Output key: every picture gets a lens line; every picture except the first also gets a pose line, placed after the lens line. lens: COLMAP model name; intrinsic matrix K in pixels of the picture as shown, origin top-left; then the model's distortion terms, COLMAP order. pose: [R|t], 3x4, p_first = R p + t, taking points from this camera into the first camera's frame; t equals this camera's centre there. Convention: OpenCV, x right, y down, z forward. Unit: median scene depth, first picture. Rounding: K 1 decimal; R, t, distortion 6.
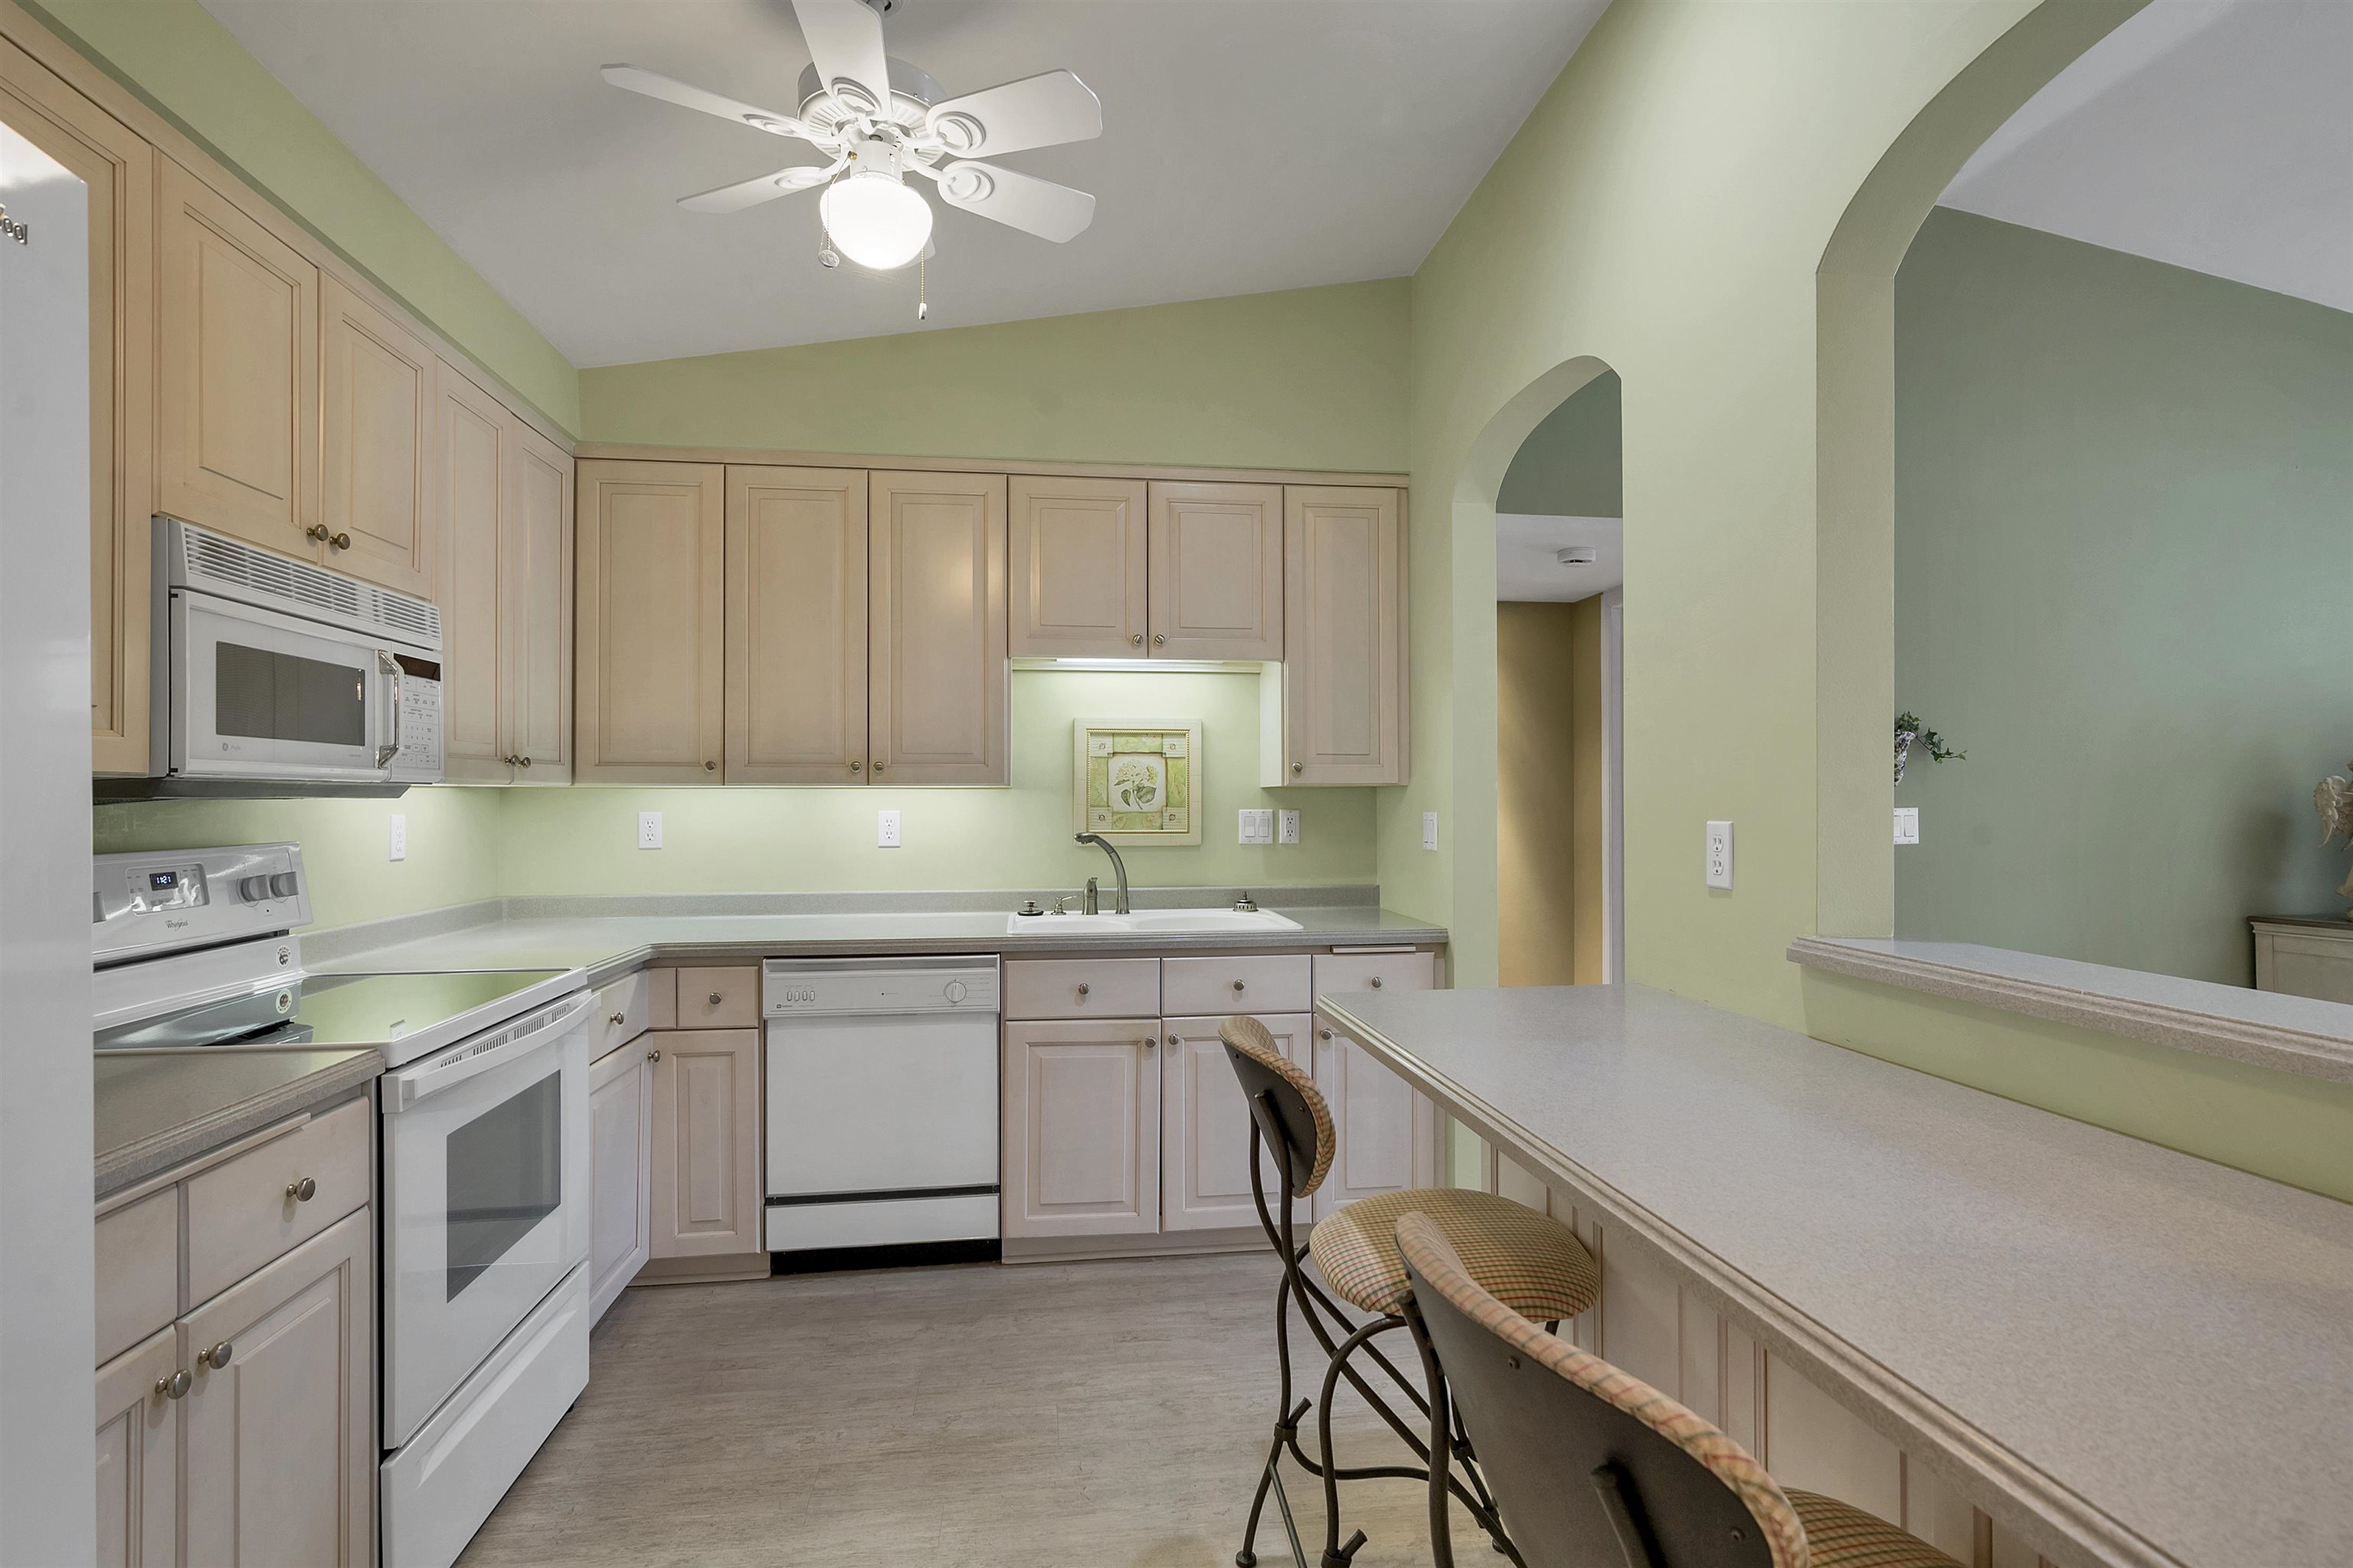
lens RADIAL K [[1141.5, 0, 1177.1], [0, 1141.5, 792.0], [0, 0, 1]] dist [0.005248, 0.000406]
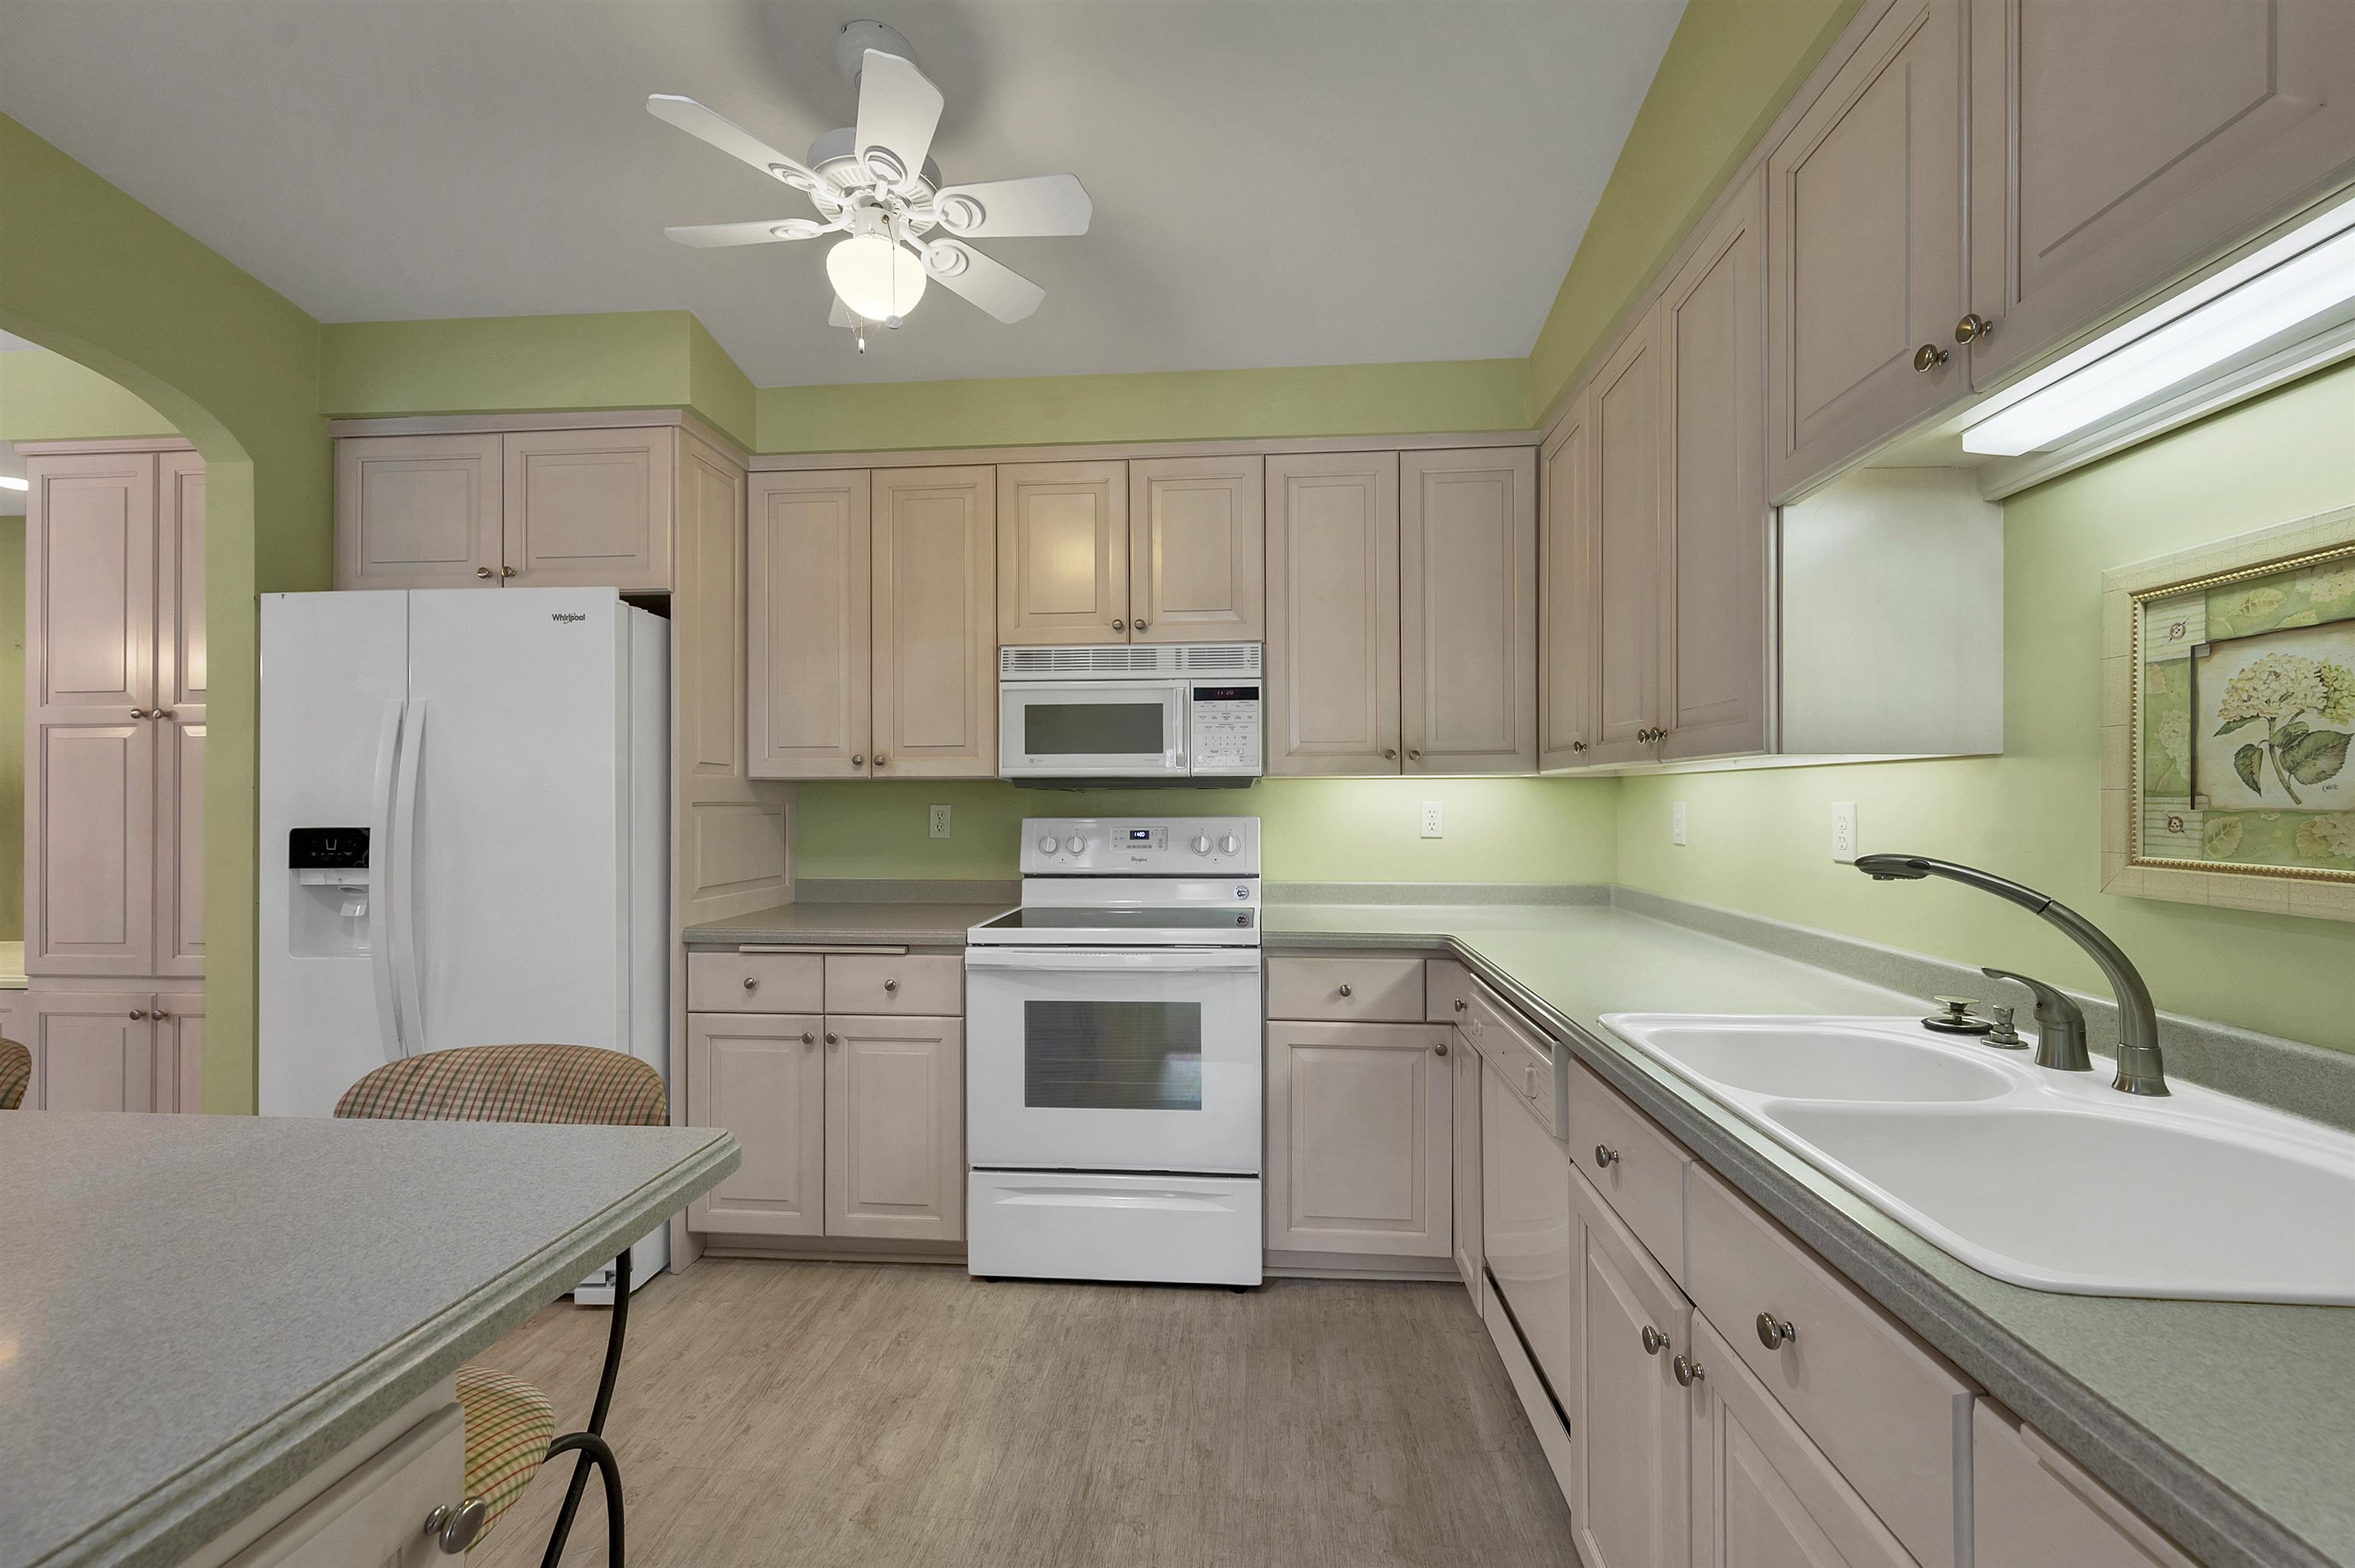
lens RADIAL K [[943.0, 0, 1181.0], [0, 943.0, 795.8], [0, 0, 1]] dist [0.002395, -0.000482]
pose [[-0.204338, -0.002604, -0.978897, 0.386409], [0.006612, 0.999970, -0.004041, 0.015815], [0.978878, -0.007298, -0.204315, 0.965187]]
